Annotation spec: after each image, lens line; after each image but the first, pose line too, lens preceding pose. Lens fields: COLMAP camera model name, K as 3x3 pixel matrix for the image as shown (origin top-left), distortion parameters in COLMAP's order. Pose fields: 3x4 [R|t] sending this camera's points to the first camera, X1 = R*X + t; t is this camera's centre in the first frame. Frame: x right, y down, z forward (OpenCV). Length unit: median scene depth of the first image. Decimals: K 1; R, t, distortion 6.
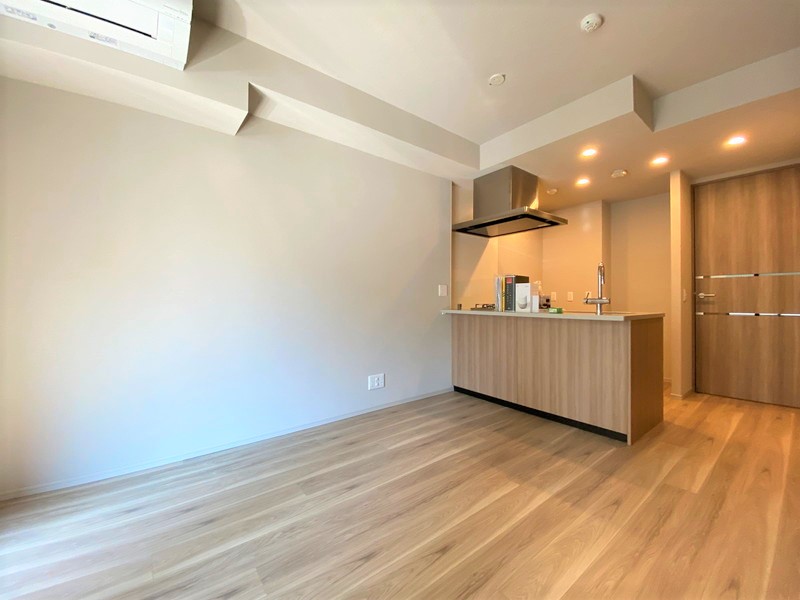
lens RADIAL K [[322.9, 0, 399.6], [0, 322.9, 298.1], [0, 0, 1]] dist [0.025120, -0.021729]
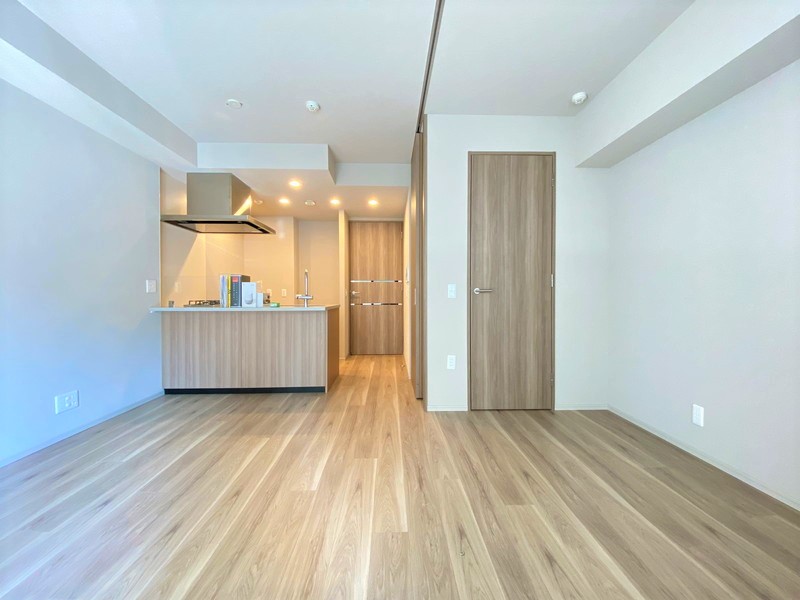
lens RADIAL K [[322.9, 0, 399.6], [0, 322.9, 298.1], [0, 0, 1]] dist [0.025120, -0.021729]
pose [[0.590444, -0.009238, 0.807026, -0.245856], [-0.003006, 0.999902, 0.013646, -0.006399], [-0.807073, -0.010483, 0.590358, -0.126066]]
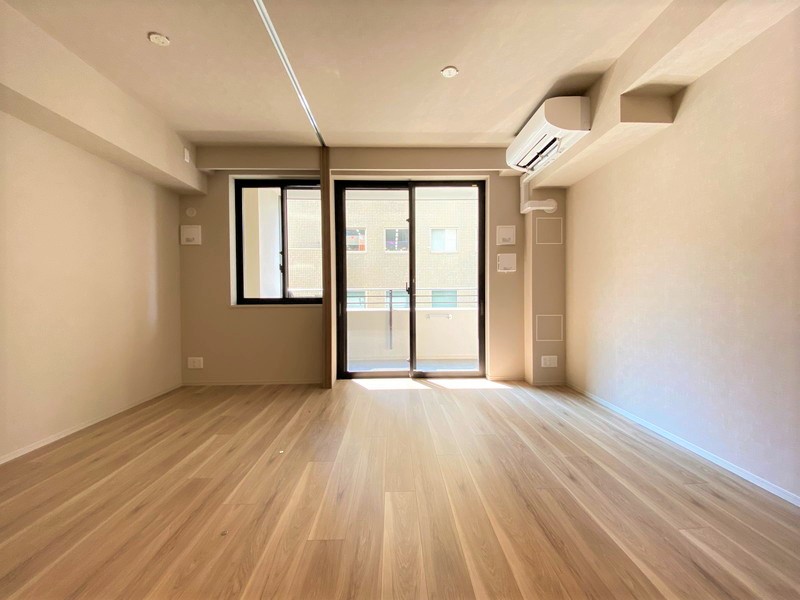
lens RADIAL K [[322.9, 0, 399.6], [0, 322.9, 298.1], [0, 0, 1]] dist [0.025120, -0.021729]
pose [[-0.594789, 0.011946, -0.803793, 0.625682], [0.012901, 0.999903, 0.005314, 0.008018], [0.803778, -0.007209, -0.594885, 0.752971]]
